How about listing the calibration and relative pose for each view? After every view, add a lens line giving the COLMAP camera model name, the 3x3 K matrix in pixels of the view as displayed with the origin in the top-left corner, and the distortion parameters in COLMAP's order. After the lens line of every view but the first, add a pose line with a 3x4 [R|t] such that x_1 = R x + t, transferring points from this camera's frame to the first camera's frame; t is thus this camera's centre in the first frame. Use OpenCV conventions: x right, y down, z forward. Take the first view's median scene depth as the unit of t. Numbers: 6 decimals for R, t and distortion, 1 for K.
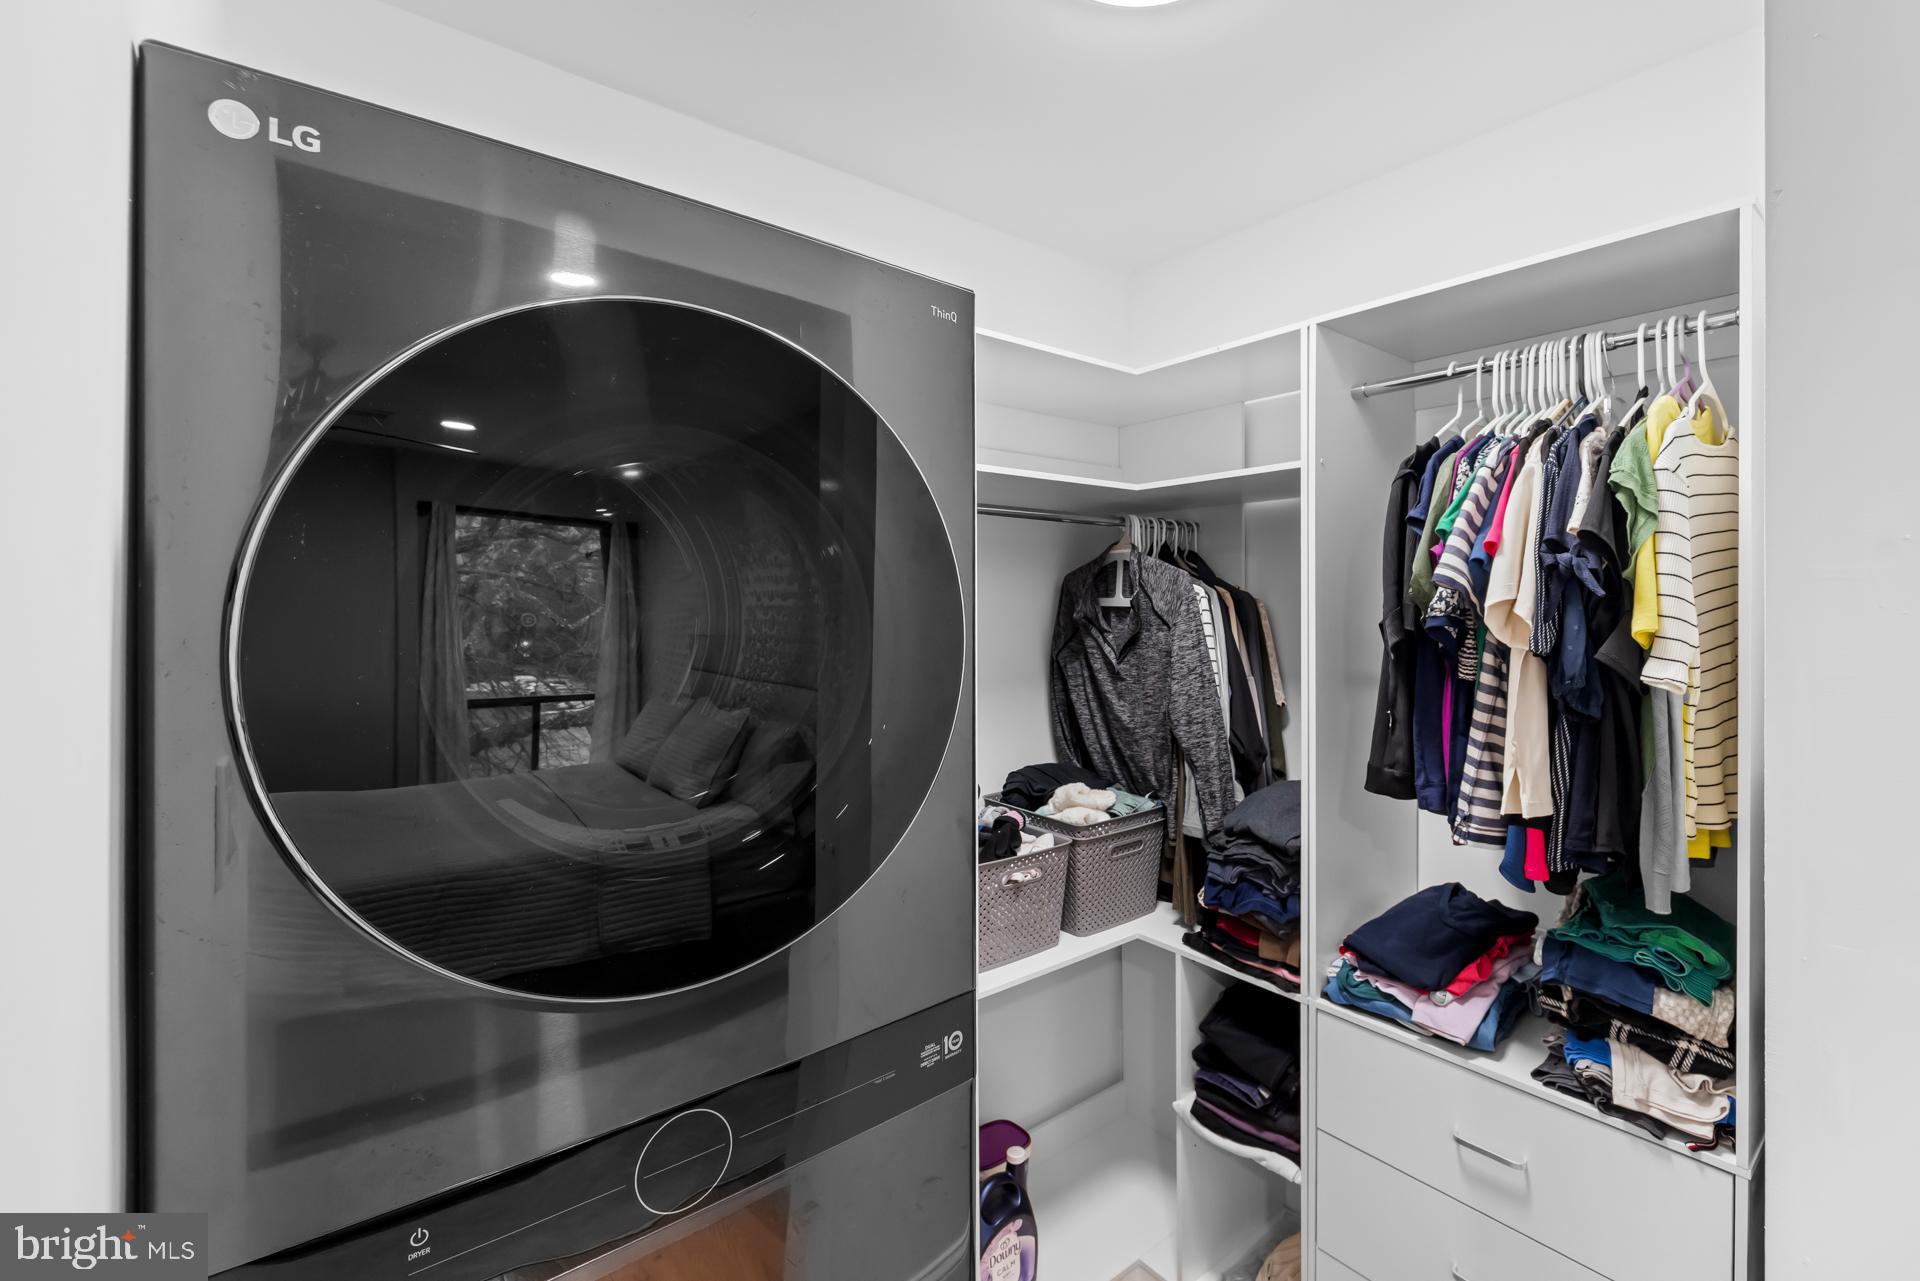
lens RADIAL K [[846.0, 0, 1013.7], [0, 846.0, 610.5], [0, 0, 1]] dist [-0.003632, -0.000385]
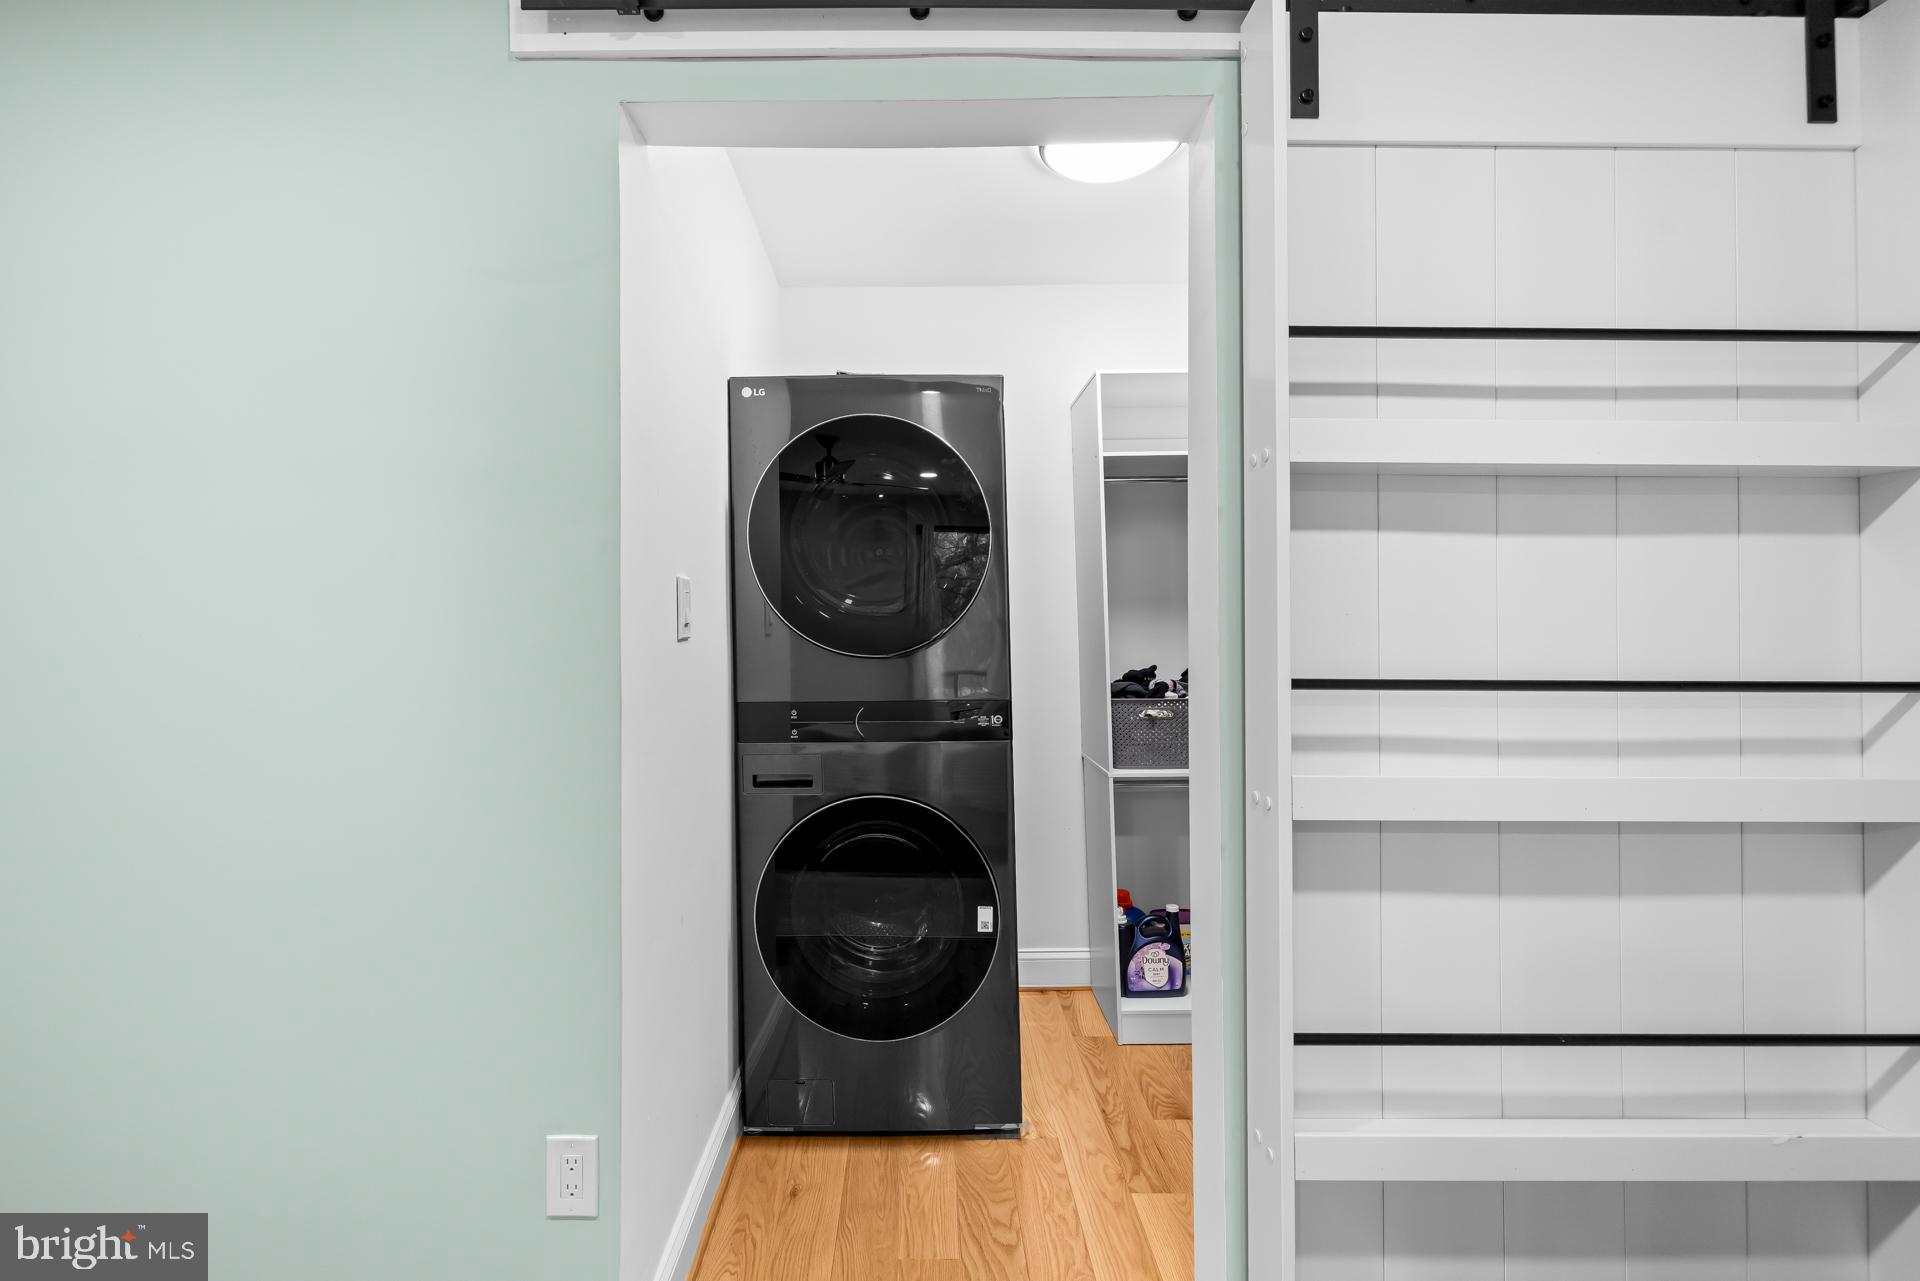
lens RADIAL K [[812.0, 0, 930.7], [0, 812.0, 614.9], [0, 0, 1]] dist [0.001237, -0.000563]
pose [[0.745467, -0.016313, -0.666343, 0.644848], [0.004056, 0.999793, -0.019940, 0.148115], [0.666530, 0.012162, 0.745379, -0.368514]]
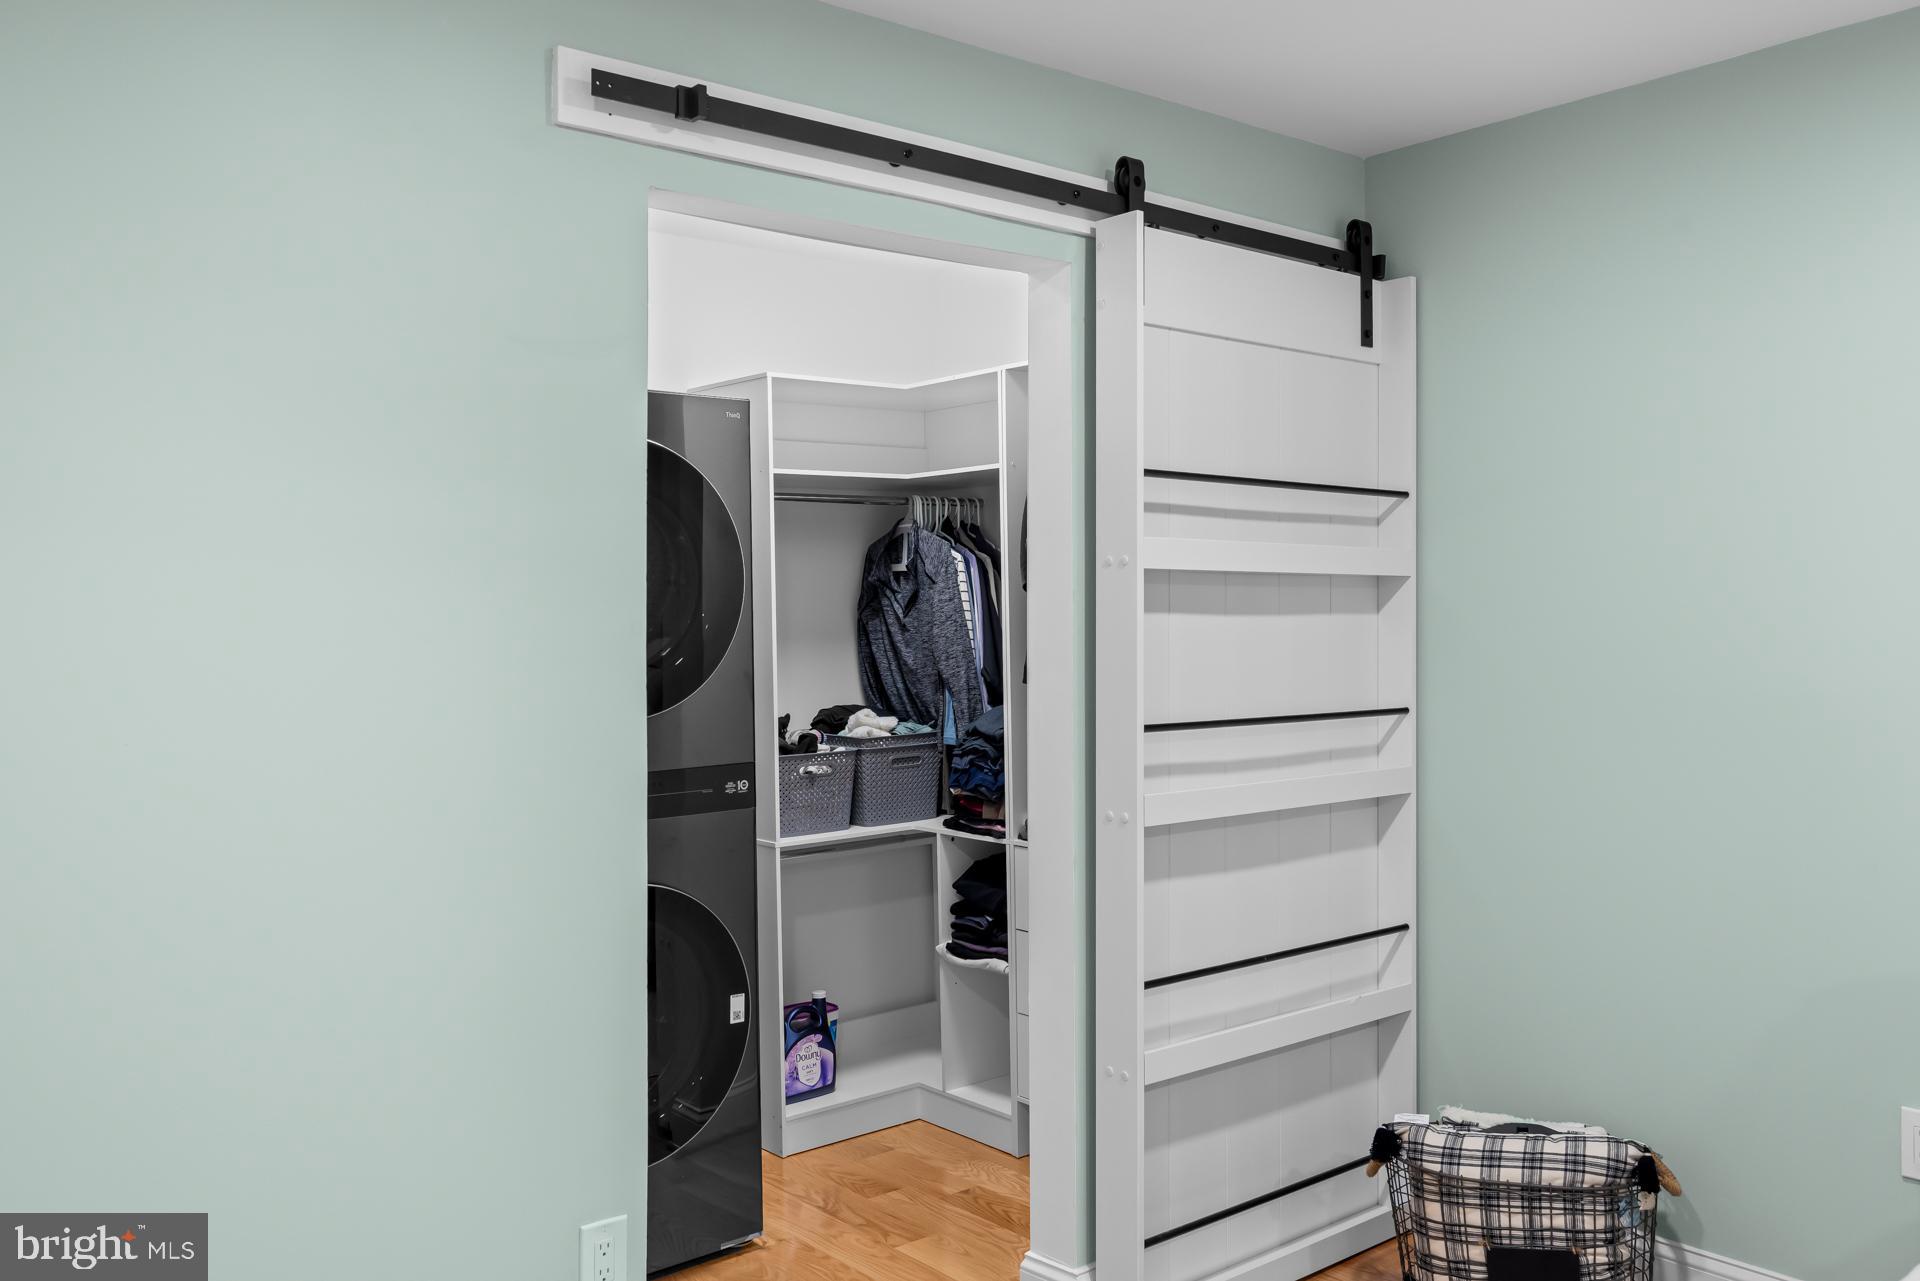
lens RADIAL K [[1615.3, 0, 955.4], [0, 1615.3, 617.4], [0, 0, 1]] dist [0.002222, 0.001800]
pose [[0.999686, -0.013808, -0.020908, 0.267976], [0.013851, 0.999902, 0.001917, 0.064434], [0.020879, -0.002206, 0.999780, -1.451546]]
